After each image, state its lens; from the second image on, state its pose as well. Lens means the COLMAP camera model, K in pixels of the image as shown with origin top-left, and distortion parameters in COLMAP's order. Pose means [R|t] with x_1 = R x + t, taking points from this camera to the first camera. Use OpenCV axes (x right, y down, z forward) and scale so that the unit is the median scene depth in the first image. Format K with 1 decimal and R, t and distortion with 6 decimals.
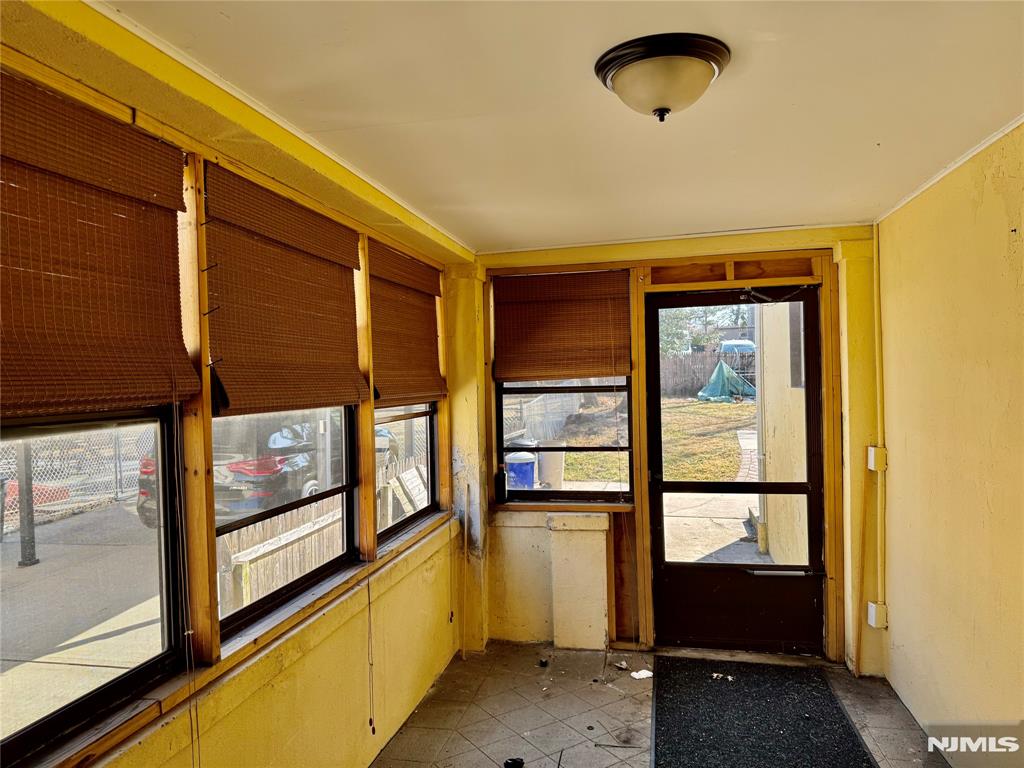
lens RADIAL K [[717.1, 0, 517.0], [0, 717.1, 383.0], [0, 0, 1]] dist [0.003465, -0.005320]
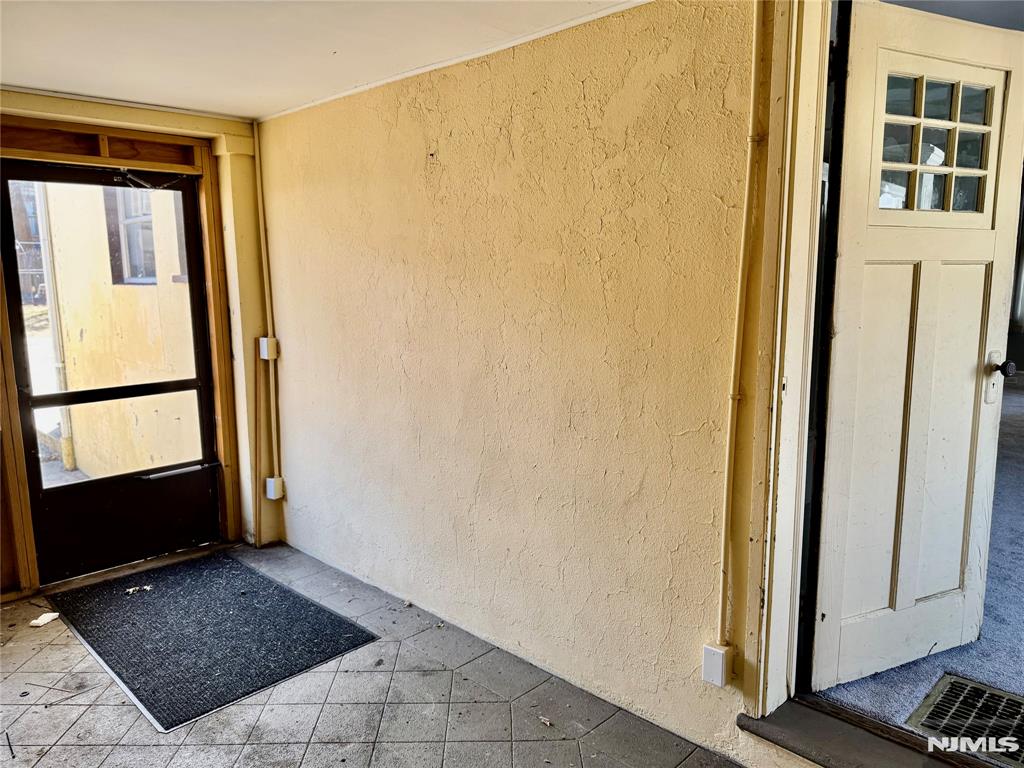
lens RADIAL K [[717.1, 0, 517.0], [0, 717.1, 383.0], [0, 0, 1]] dist [0.003465, -0.005320]
pose [[0.553993, -0.106146, 0.825727, -0.177488], [-0.005160, 0.991382, 0.130903, 0.012758], [-0.832505, -0.076780, 0.548671, 0.081796]]
